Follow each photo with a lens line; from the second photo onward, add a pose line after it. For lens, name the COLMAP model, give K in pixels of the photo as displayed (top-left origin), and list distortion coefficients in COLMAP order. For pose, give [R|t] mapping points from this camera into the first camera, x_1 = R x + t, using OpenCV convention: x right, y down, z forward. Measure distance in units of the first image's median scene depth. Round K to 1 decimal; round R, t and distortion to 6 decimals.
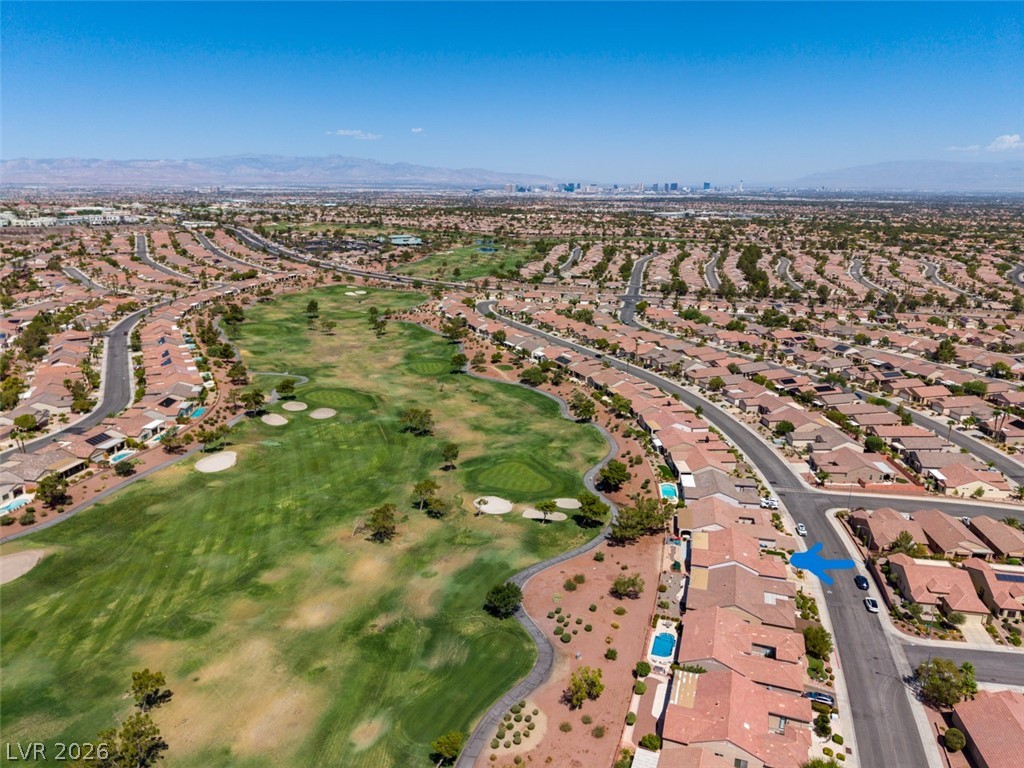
lens RADIAL K [[683.7, 0, 512.0], [0, 683.7, 384.0], [0, 0, 1]] dist [0.033768, -0.041258]
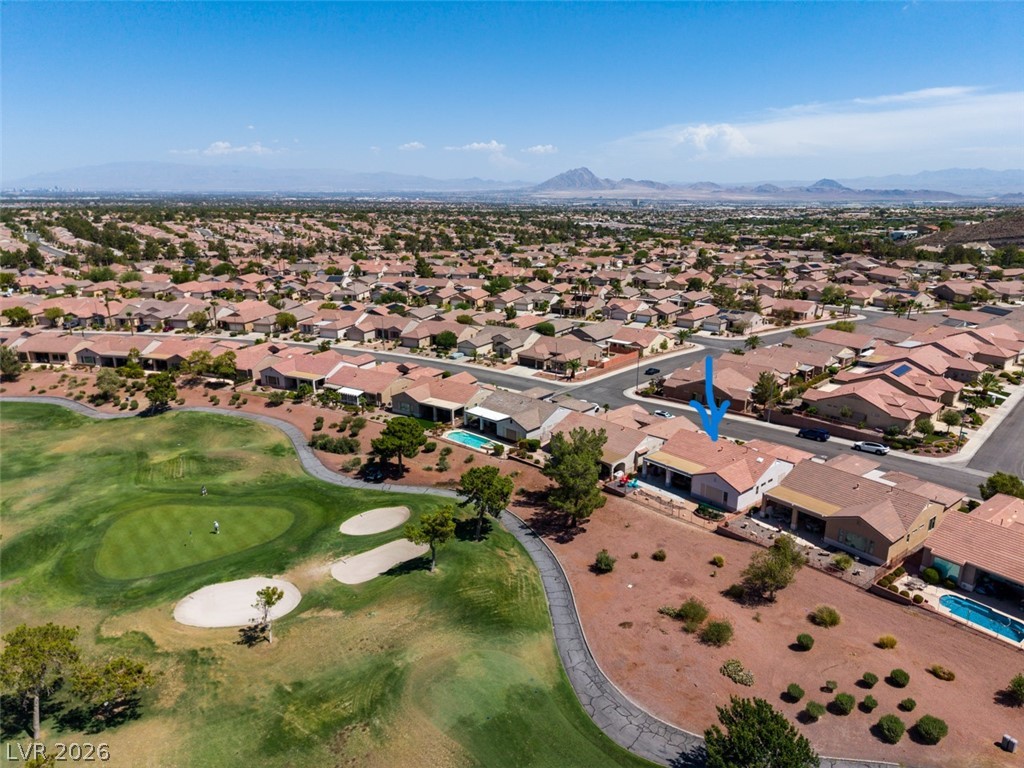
lens RADIAL K [[683.7, 0, 512.0], [0, 683.7, 384.0], [0, 0, 1]] dist [0.033768, -0.041258]
pose [[0.559684, -0.234706, 0.794774, -0.252744], [0.235290, 0.964593, 0.119163, 0.055365], [-0.794602, 0.120309, 0.595091, 0.723154]]
